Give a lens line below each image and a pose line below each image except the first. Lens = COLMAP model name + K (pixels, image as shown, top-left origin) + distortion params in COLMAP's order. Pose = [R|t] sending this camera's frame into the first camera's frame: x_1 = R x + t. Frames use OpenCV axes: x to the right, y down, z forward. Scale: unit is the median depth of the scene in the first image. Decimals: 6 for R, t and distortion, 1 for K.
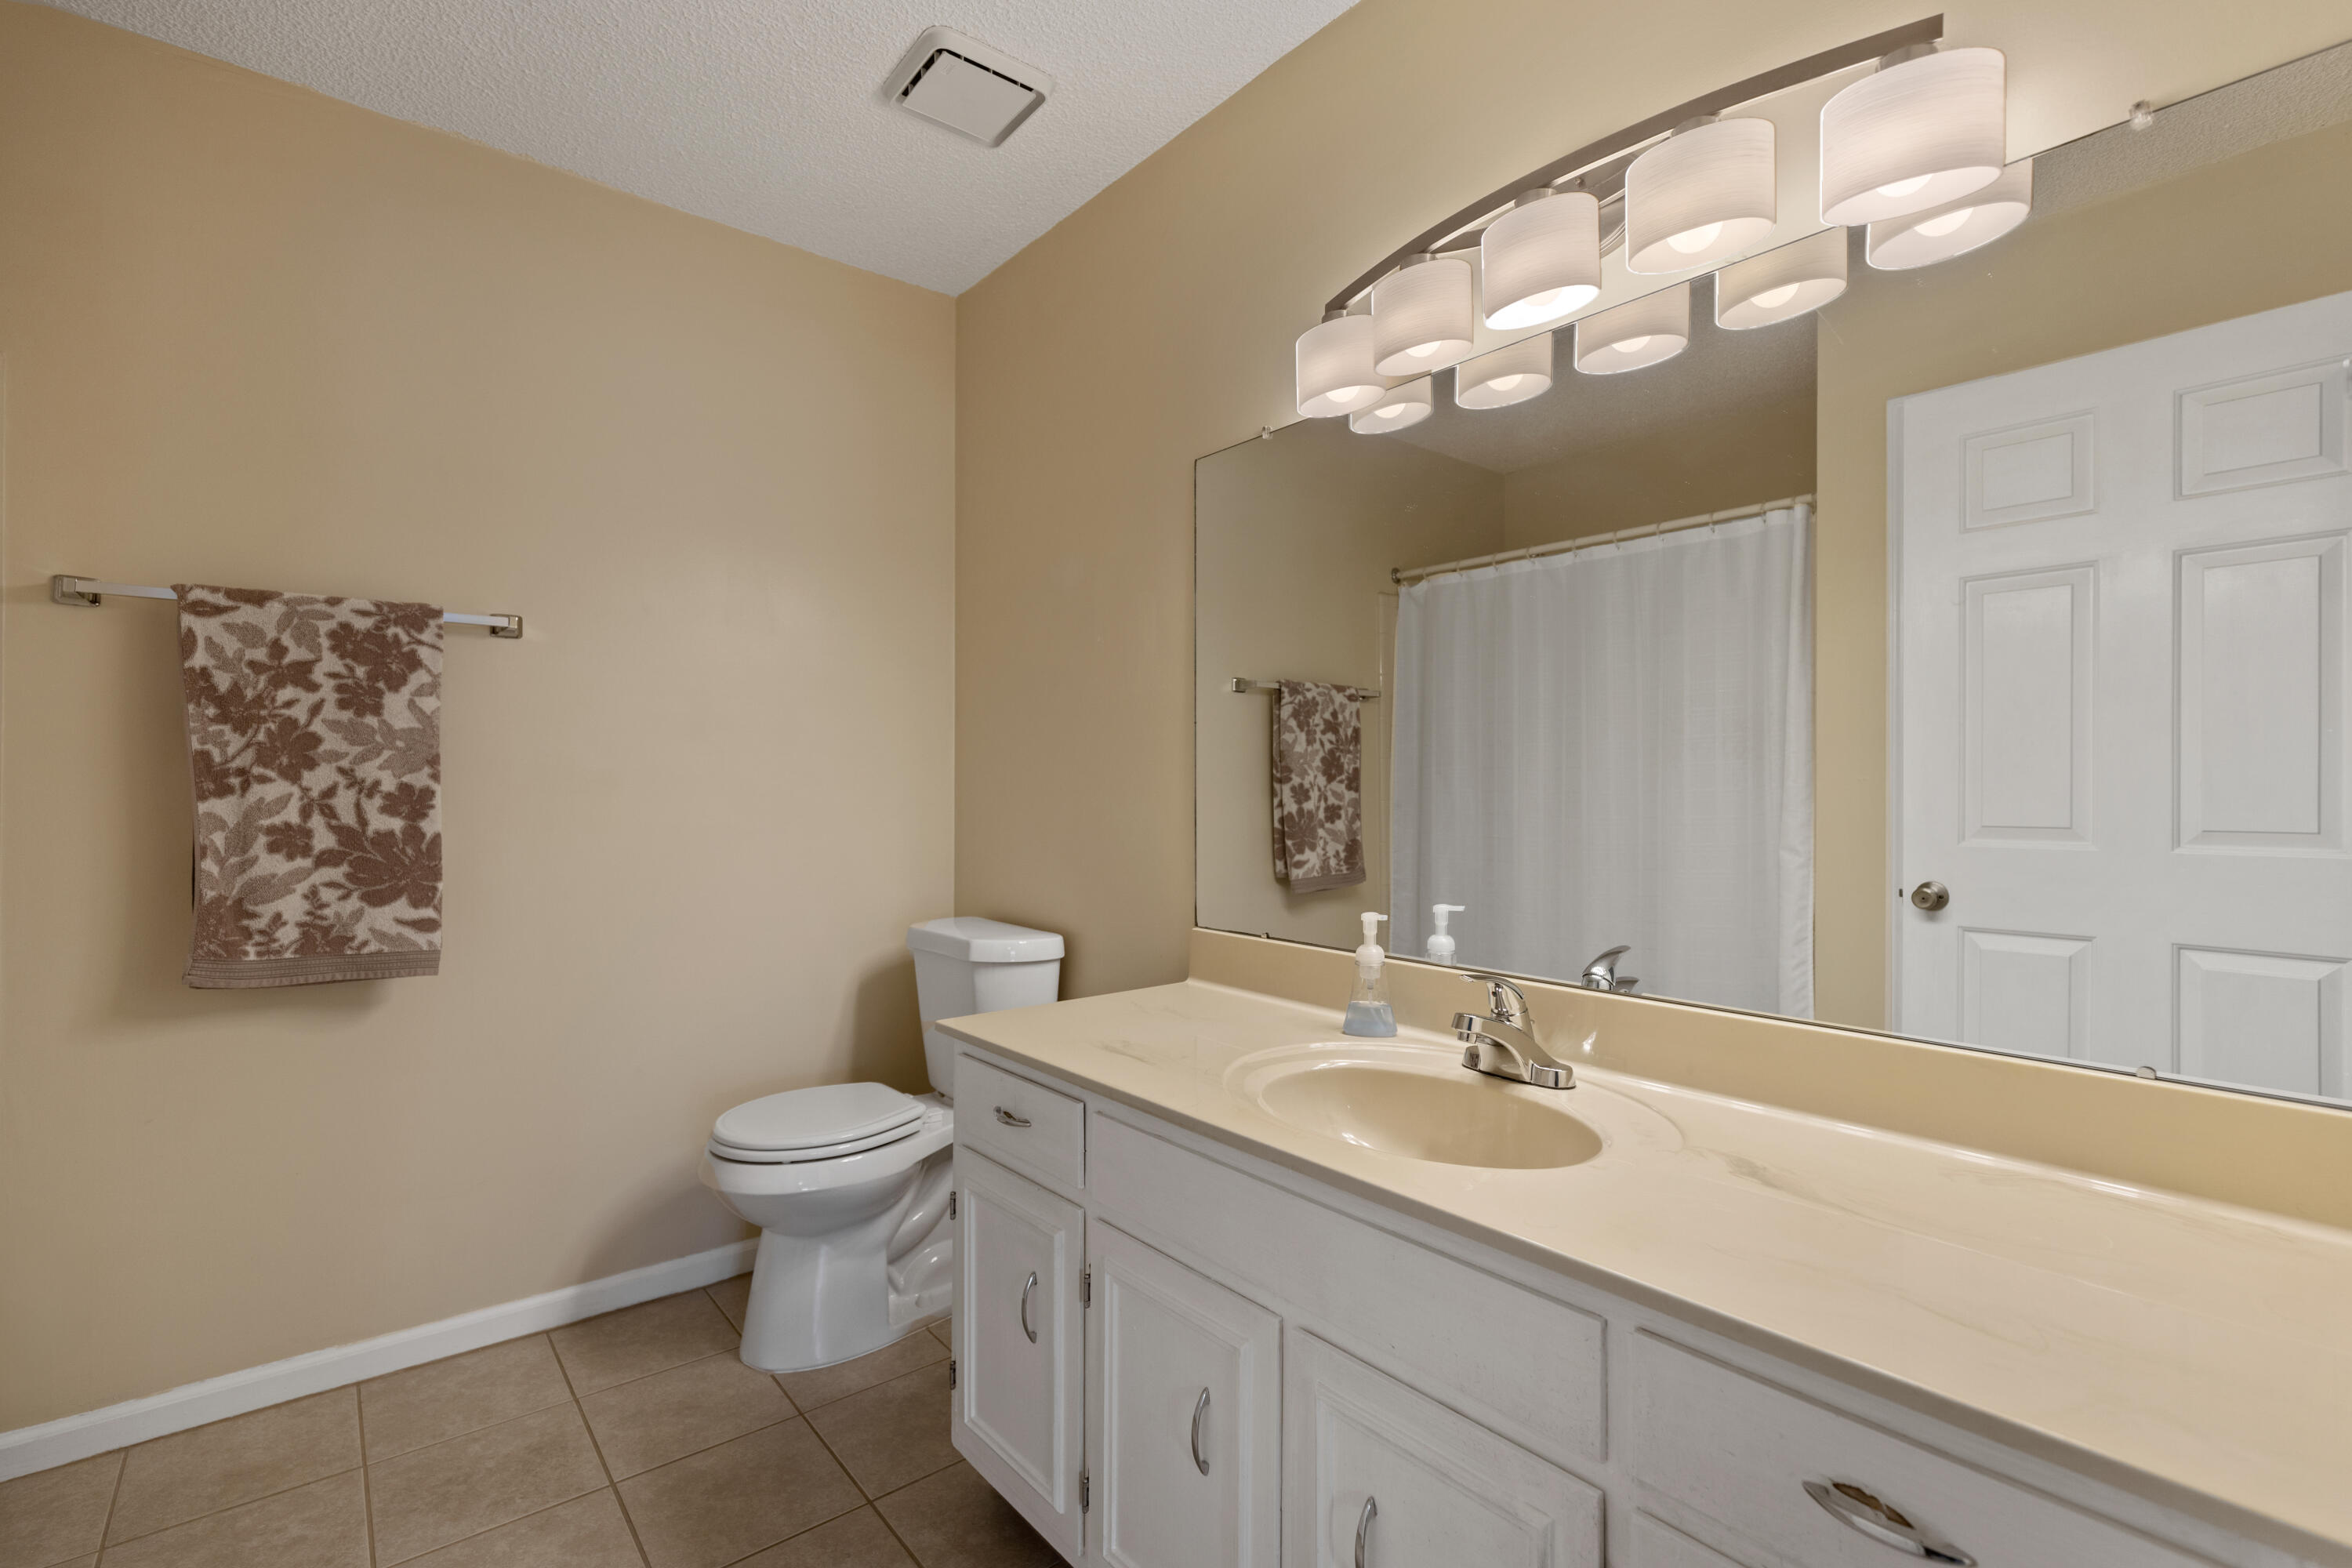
lens RADIAL K [[1070.0, 0, 1174.3], [0, 1070.0, 783.2], [0, 0, 1]] dist [0.005624, -0.002122]
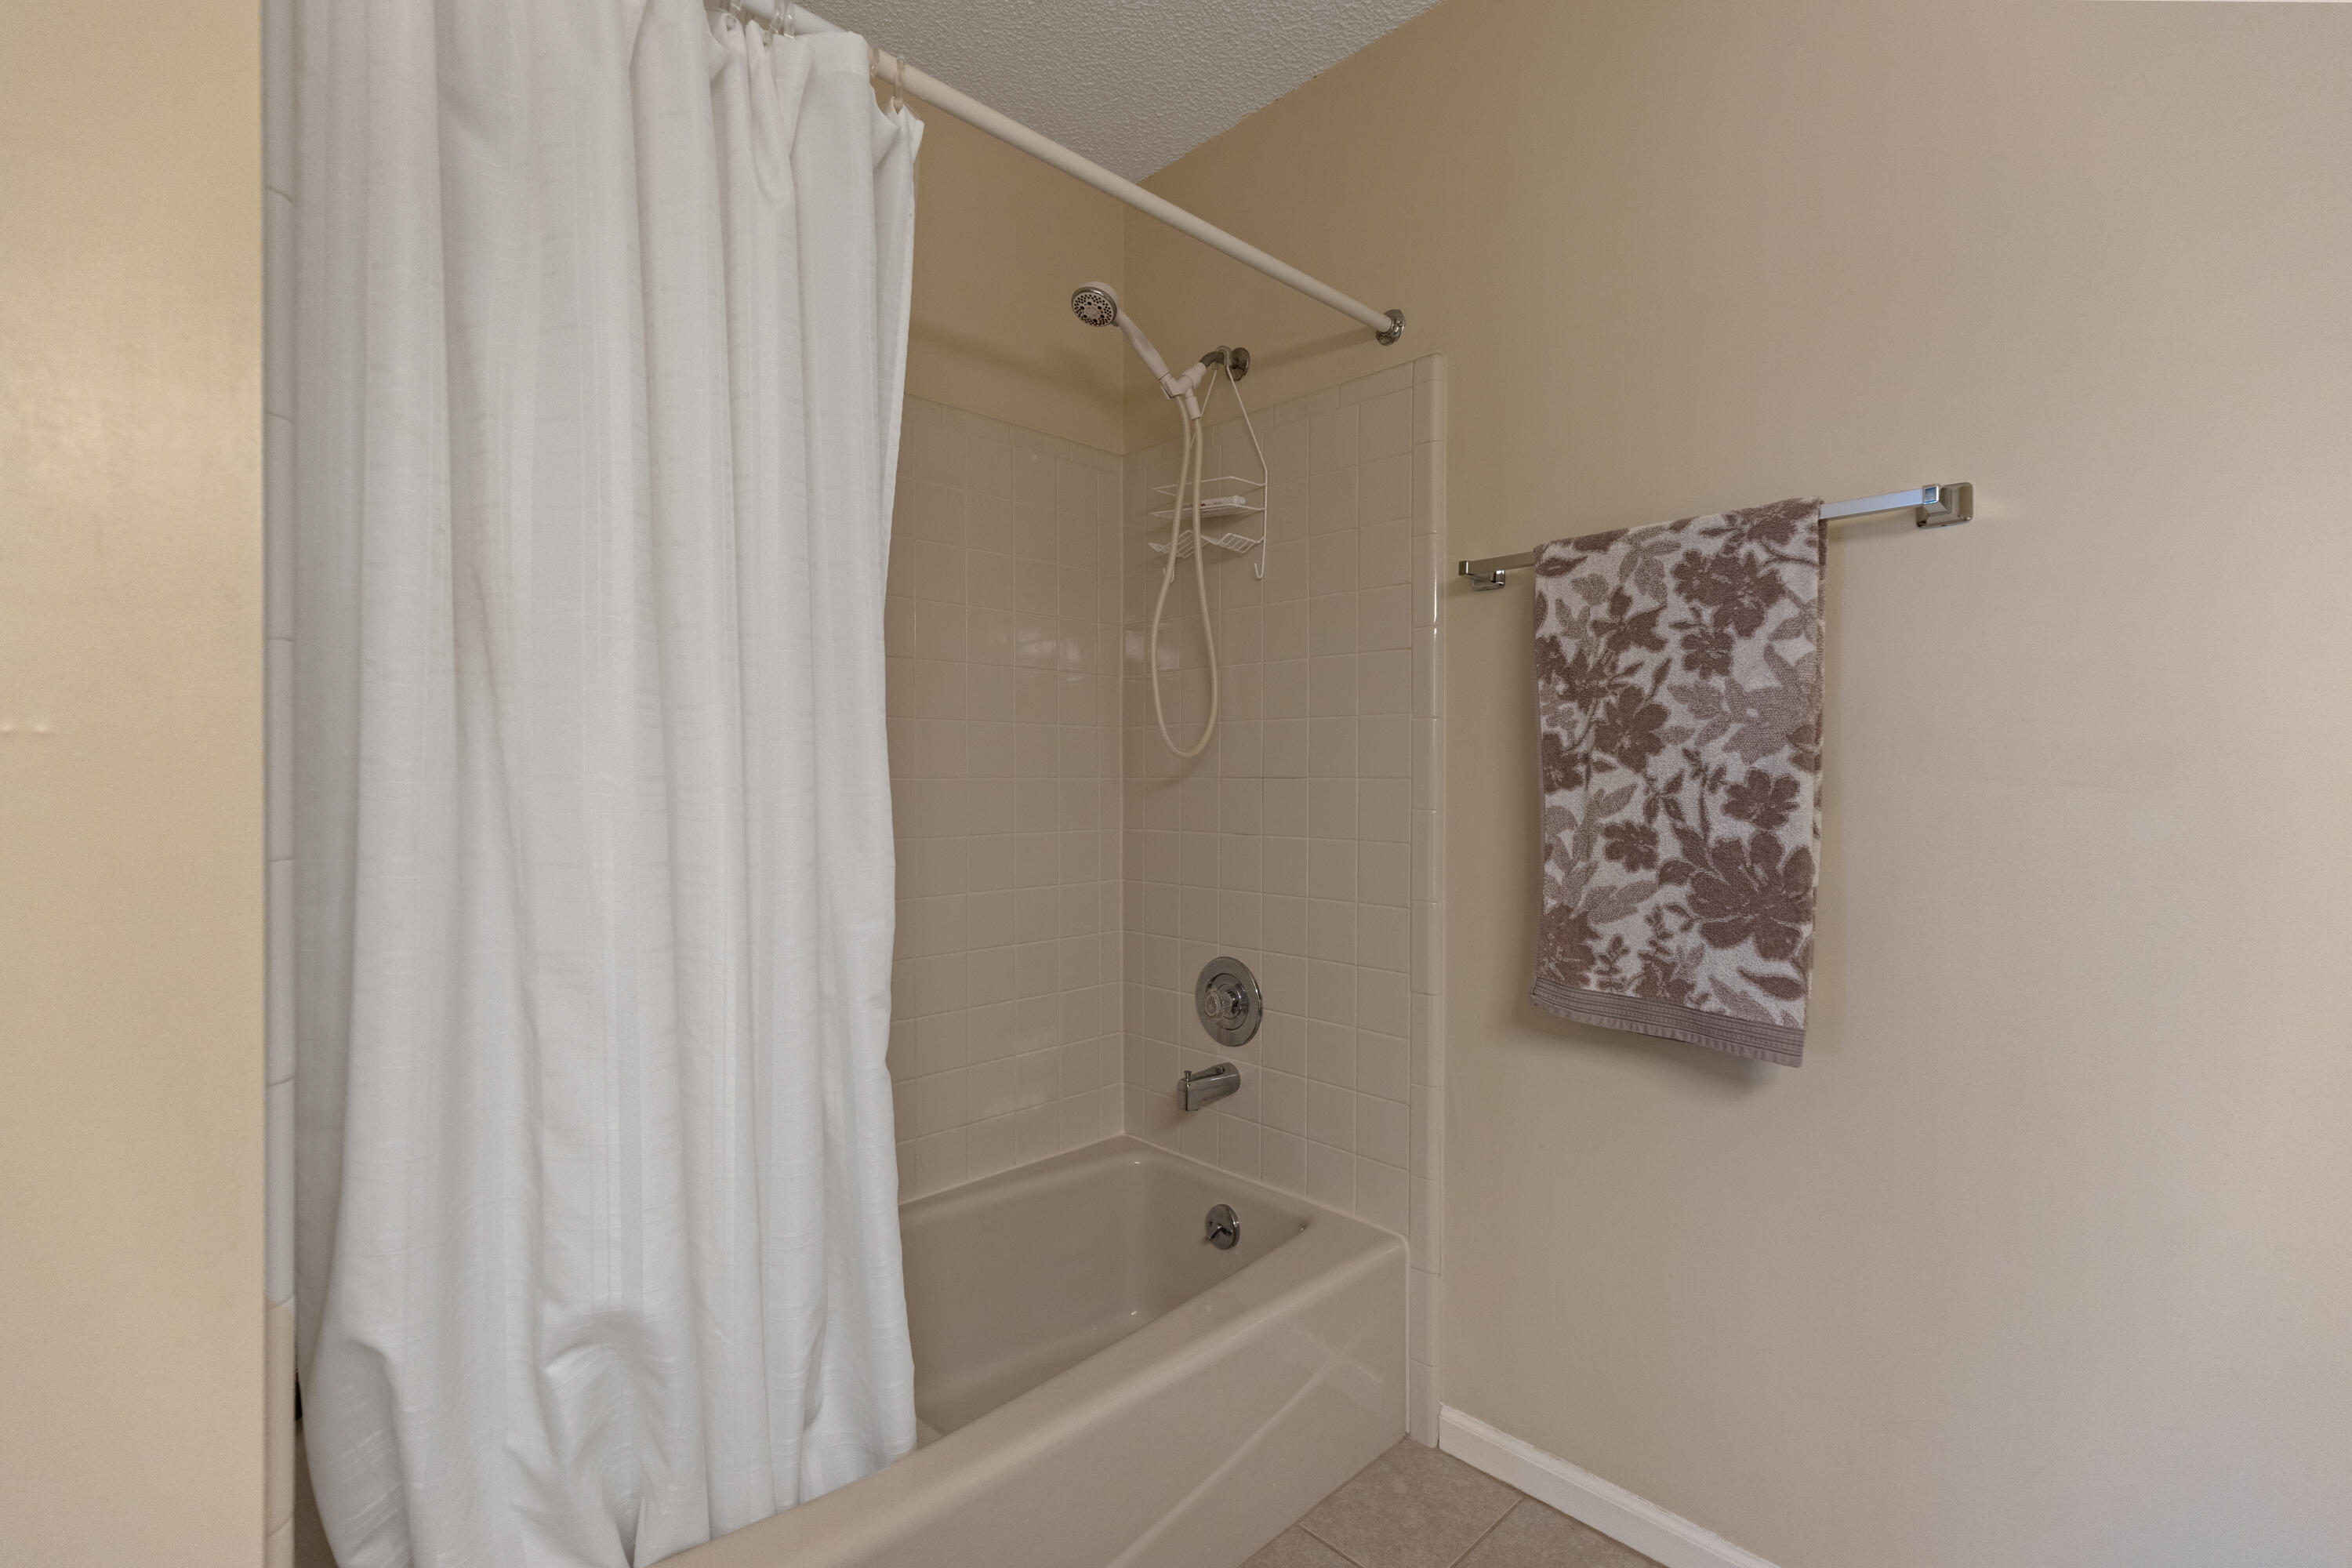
lens RADIAL K [[1070.0, 0, 1174.1], [0, 1070.0, 774.5], [0, 0, 1]] dist [0.005624, -0.002122]
pose [[0.087808, -0.003523, -0.996131, -0.081091], [0.000908, 0.999994, -0.003457, 0.004583], [0.996137, -0.000601, 0.087811, 0.601311]]
